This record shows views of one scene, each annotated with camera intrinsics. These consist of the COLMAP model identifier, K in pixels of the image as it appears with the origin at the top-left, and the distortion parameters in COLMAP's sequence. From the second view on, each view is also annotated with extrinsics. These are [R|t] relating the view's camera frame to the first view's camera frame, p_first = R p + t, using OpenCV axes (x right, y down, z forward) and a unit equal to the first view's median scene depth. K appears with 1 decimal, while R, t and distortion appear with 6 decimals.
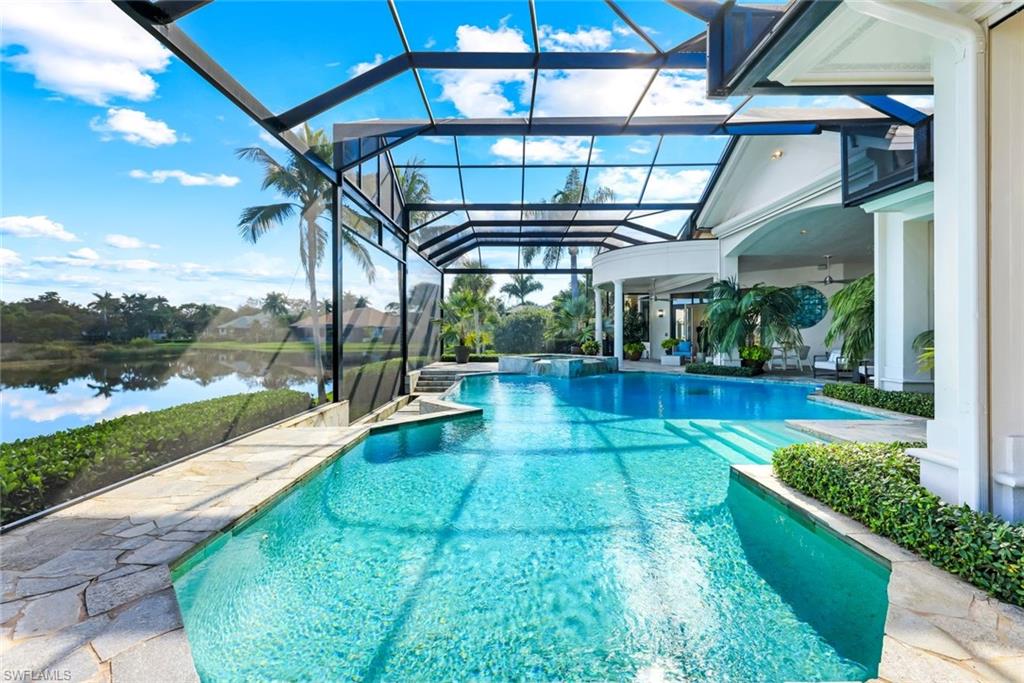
lens RADIAL K [[409.9, 0, 511.6], [0, 409.9, 345.6], [0, 0, 1]] dist [-0.000497, 0.000143]
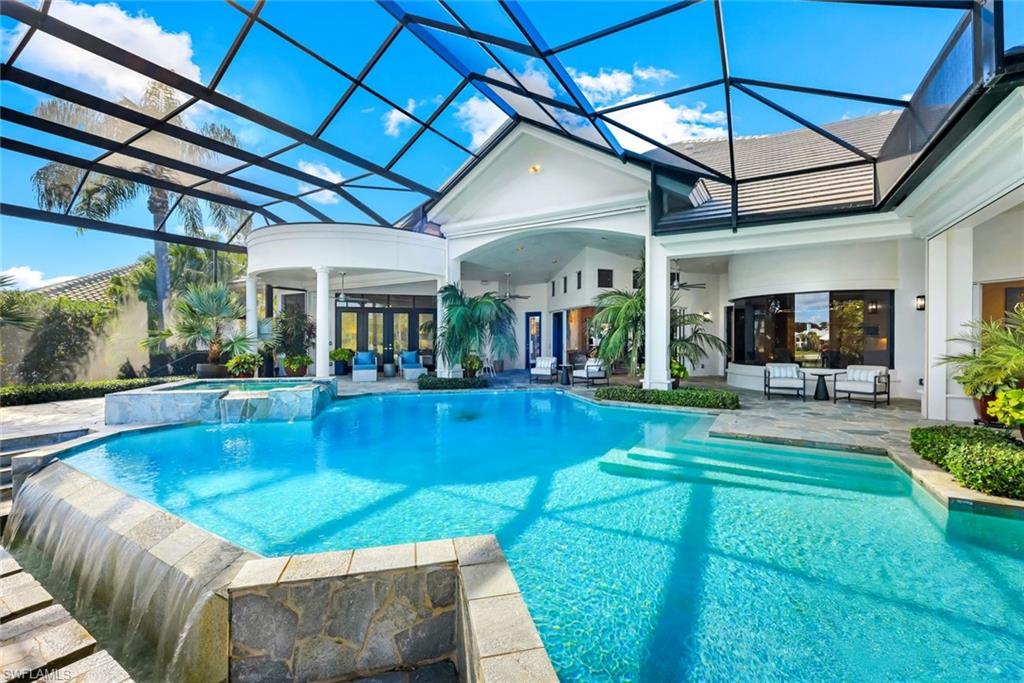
lens RADIAL K [[423.3, 0, 508.3], [0, 423.3, 337.3], [0, 0, 1]] dist [-0.000182, -0.000006]
pose [[0.512842, 0.007711, 0.858448, -0.222844], [0.025048, 0.999400, -0.023941, -0.015757], [-0.858117, 0.033780, 0.512341, 0.406923]]
